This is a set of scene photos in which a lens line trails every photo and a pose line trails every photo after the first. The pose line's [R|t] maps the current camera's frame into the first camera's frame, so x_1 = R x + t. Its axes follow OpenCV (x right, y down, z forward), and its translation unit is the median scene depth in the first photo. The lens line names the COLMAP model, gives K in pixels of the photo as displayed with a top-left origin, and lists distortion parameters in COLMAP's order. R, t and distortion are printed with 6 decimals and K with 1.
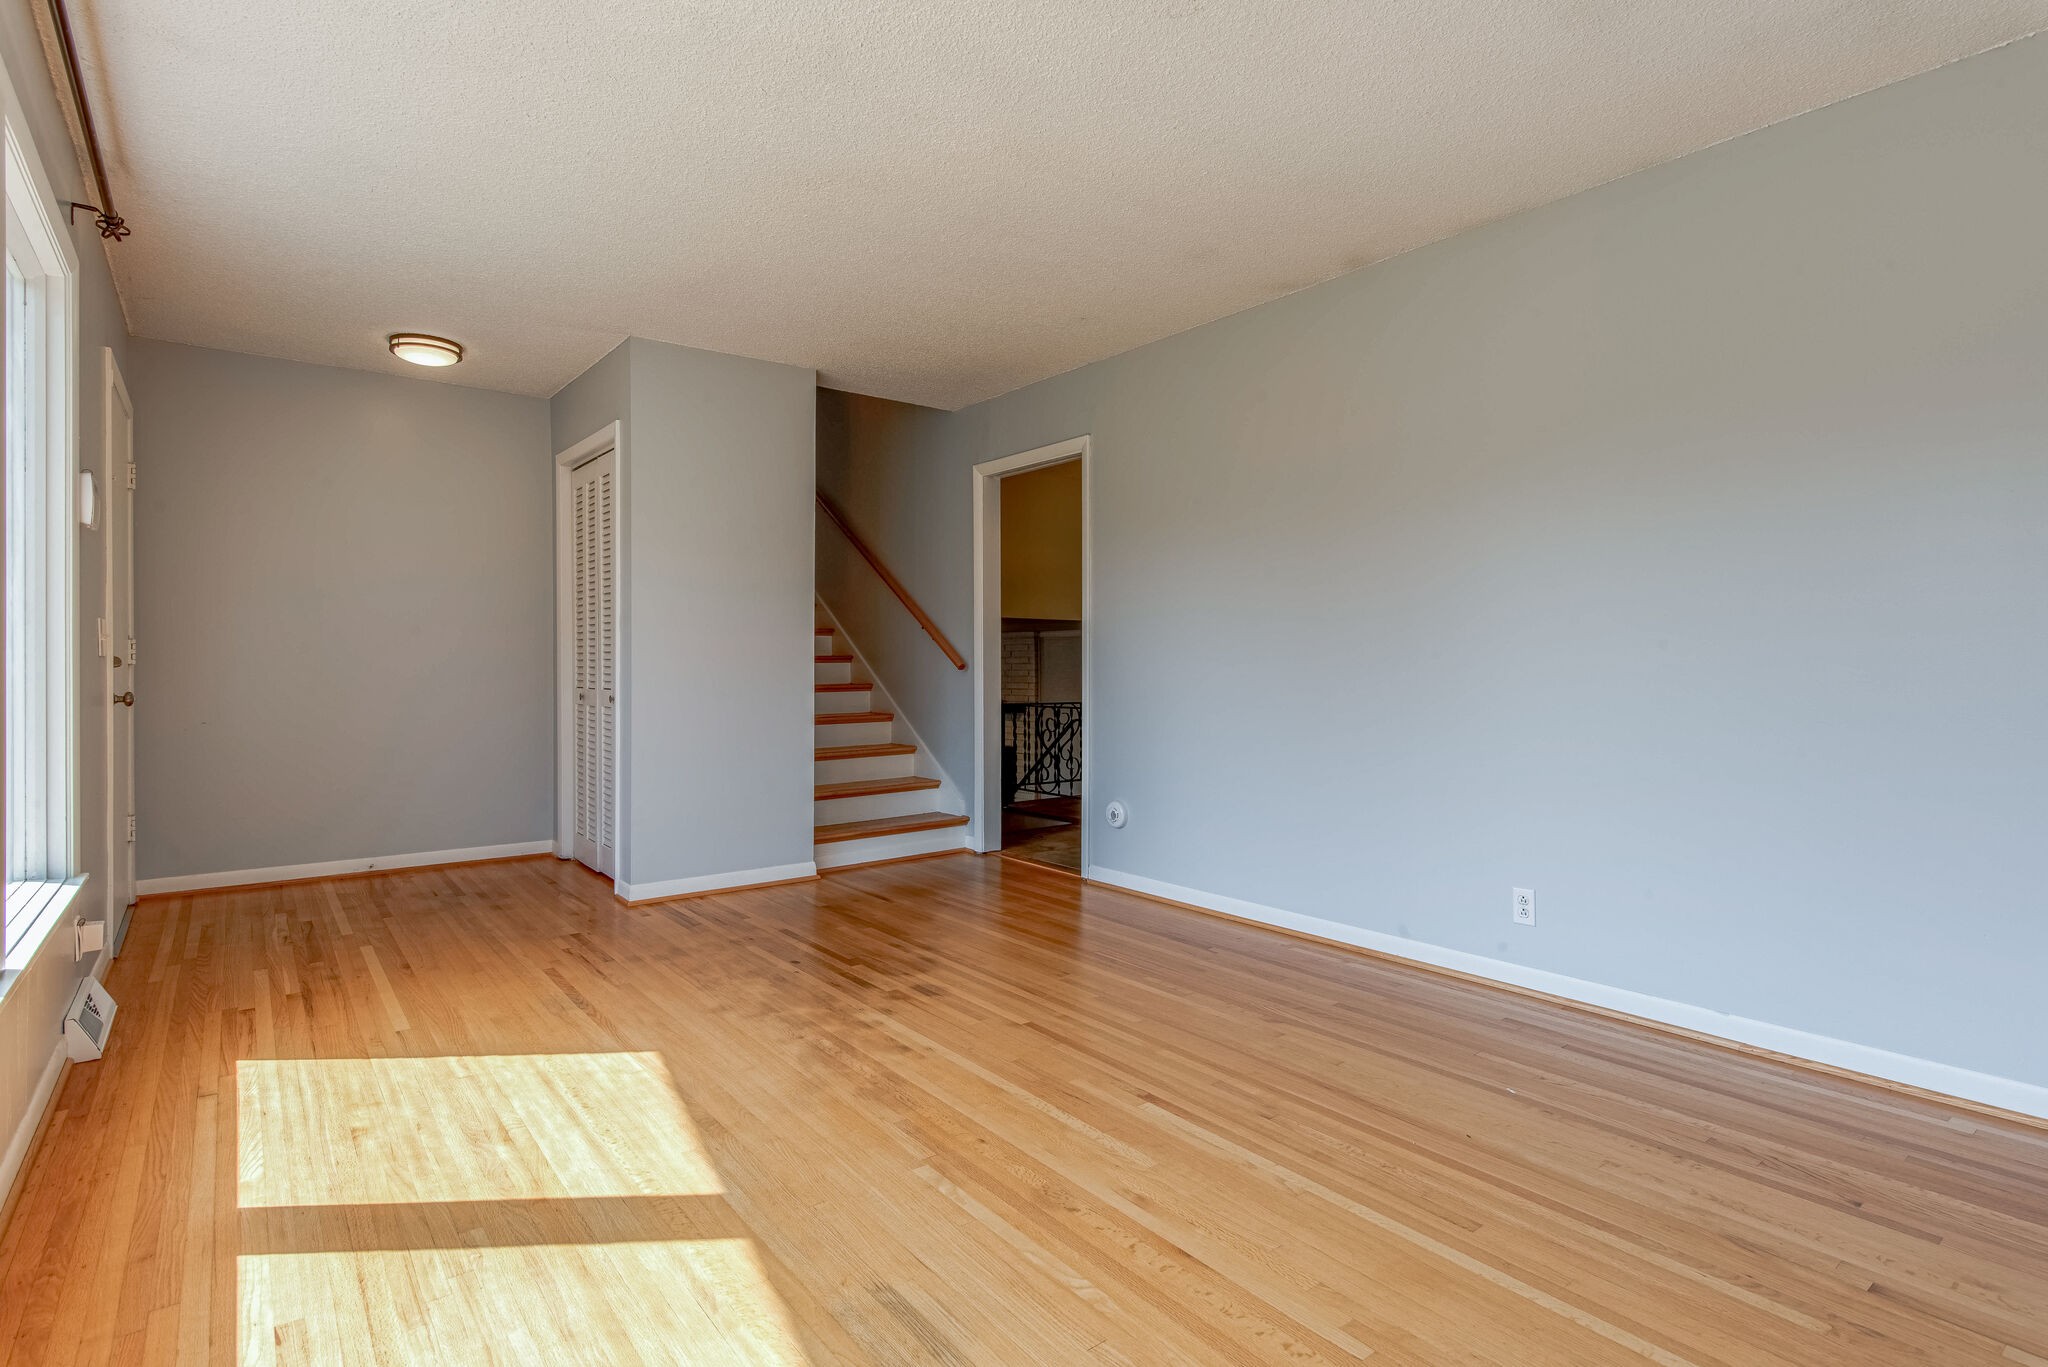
lens RADIAL K [[1016.3, 0, 1023.4], [0, 1016.3, 670.1], [0, 0, 1]] dist [0.003319, -0.002002]
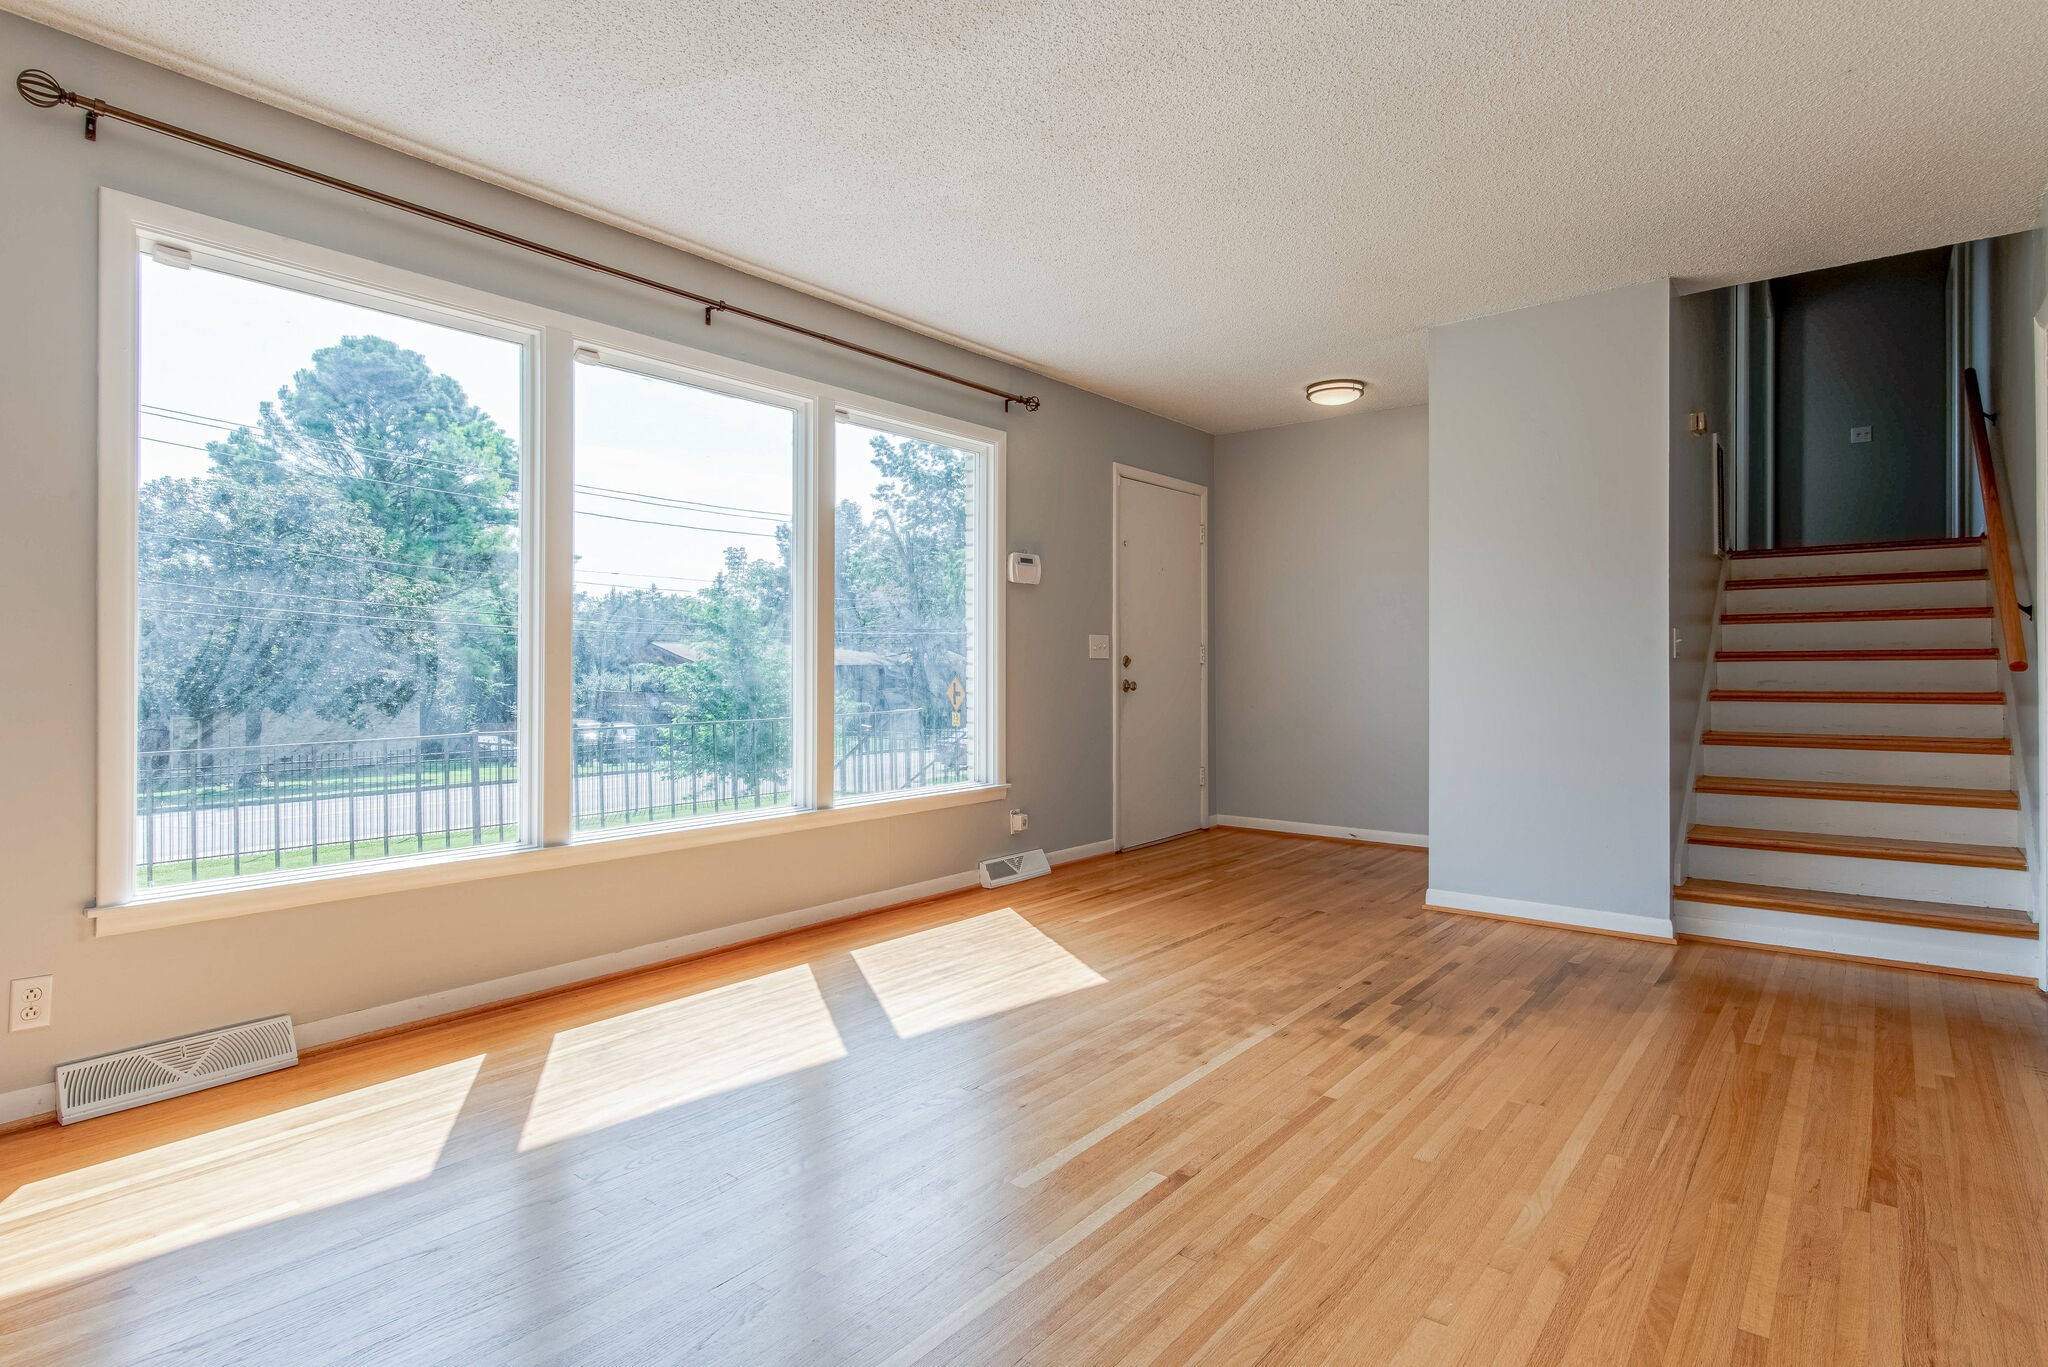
lens RADIAL K [[1055.7, 0, 958.3], [0, 1055.7, 679.2], [0, 0, 1]] dist [0.005709, -0.000274]
pose [[0.197254, 0.012297, -0.980275, 0.734616], [-0.003866, 0.999923, 0.011766, 0.000931], [0.980345, 0.001469, 0.197286, 0.508762]]
